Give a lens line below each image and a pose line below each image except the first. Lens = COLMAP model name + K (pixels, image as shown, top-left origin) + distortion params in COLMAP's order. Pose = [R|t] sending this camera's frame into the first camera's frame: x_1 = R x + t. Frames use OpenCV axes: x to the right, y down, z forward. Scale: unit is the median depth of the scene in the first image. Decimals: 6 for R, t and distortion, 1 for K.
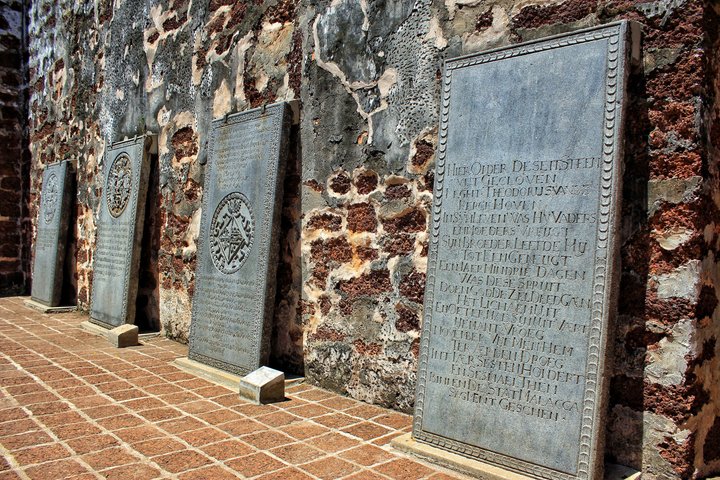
lens RADIAL K [[608.0, 0, 362.6], [0, 608.0, 252.5], [0, 0, 1]] dist [-0.166932, 0.154903]
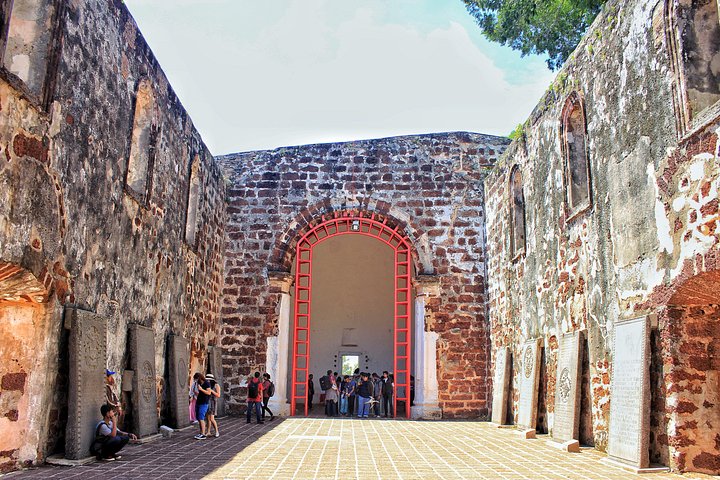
lens RADIAL K [[608.0, 0, 362.6], [0, 608.0, 252.5], [0, 0, 1]] dist [-0.166932, 0.154903]
pose [[0.741481, -0.142463, -0.655676, 0.600174], [-0.025145, 0.970613, -0.239327, 0.030195], [0.670503, 0.193943, 0.716109, -0.985248]]
